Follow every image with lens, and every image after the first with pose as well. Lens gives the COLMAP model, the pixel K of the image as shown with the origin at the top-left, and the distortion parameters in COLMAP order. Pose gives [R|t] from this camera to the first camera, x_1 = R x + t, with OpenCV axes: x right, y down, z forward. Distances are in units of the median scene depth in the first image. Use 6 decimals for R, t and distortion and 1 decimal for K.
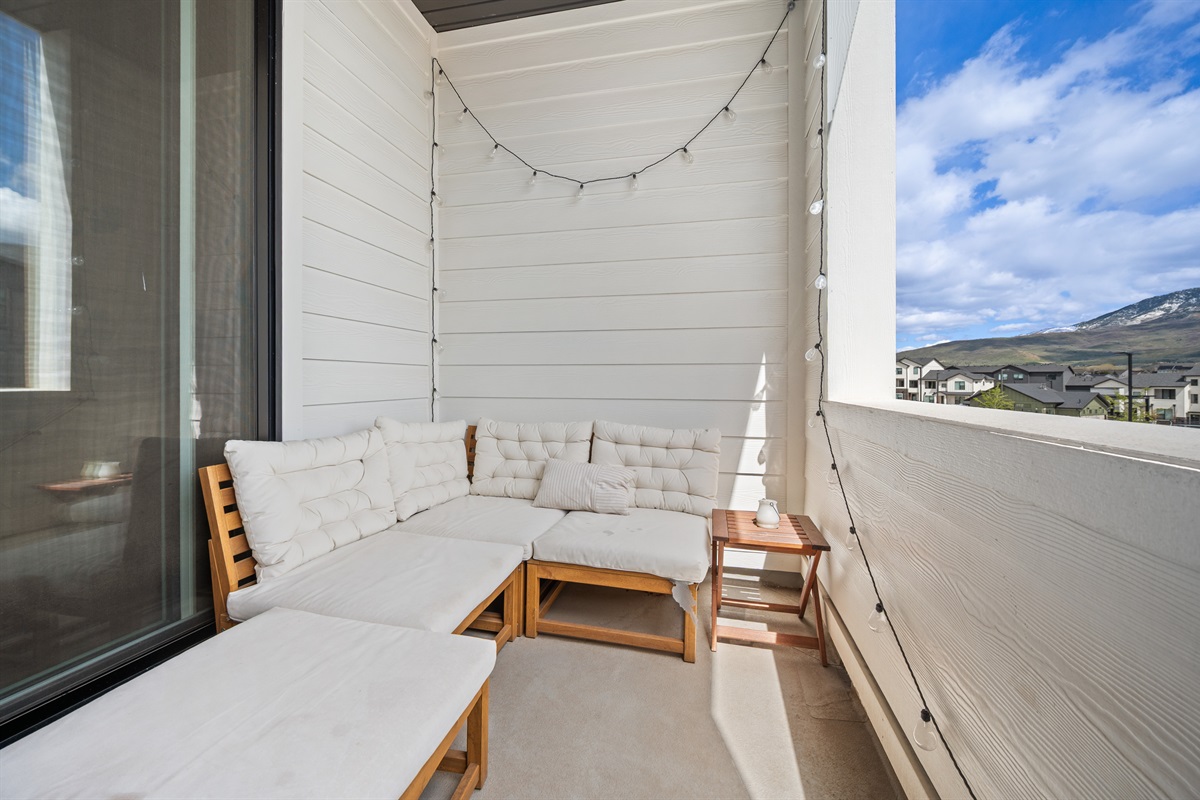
lens RADIAL K [[482.4, 0, 600.3], [0, 482.4, 381.4], [0, 0, 1]] dist [0.001465, 0.000025]
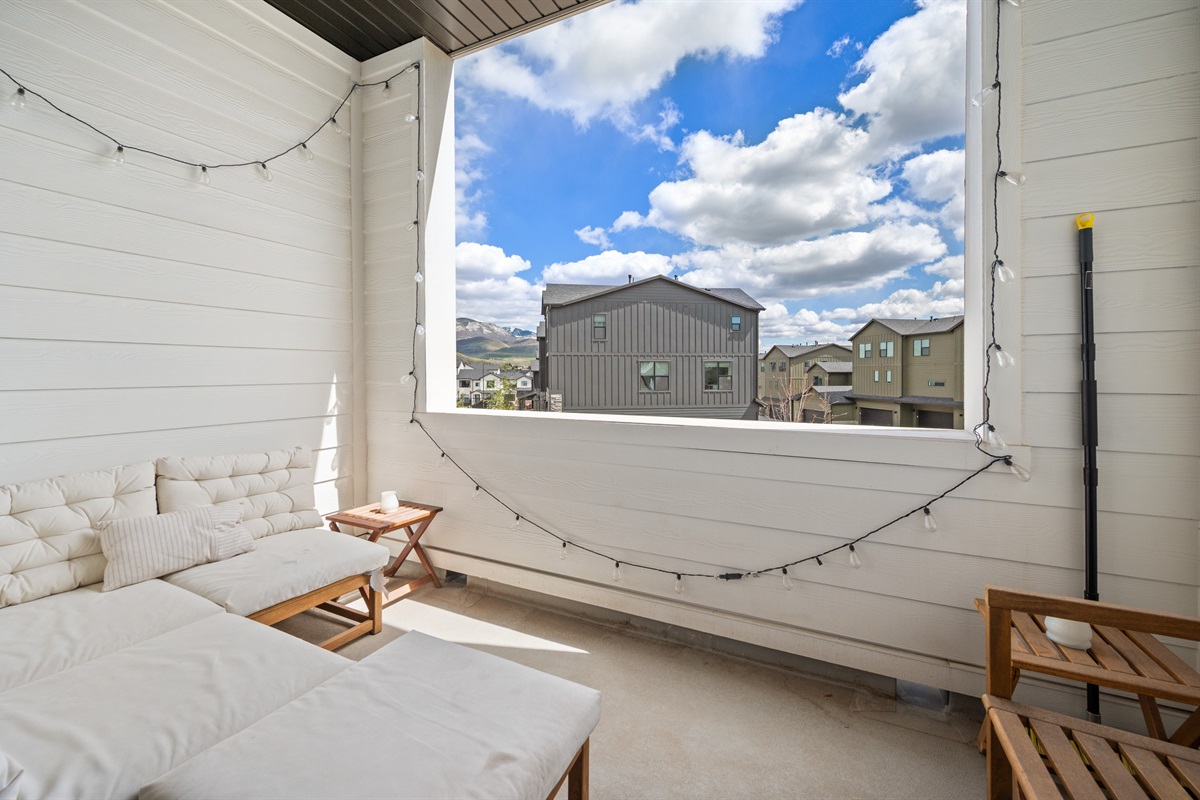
lens RADIAL K [[482.4, 0, 600.3], [0, 482.4, 381.4], [0, 0, 1]] dist [0.001465, 0.000025]
pose [[0.234545, -0.022752, 0.971839, -0.639059], [0.004722, 0.999741, 0.022265, -0.064000], [-0.972094, -0.000633, 0.234592, 0.114344]]
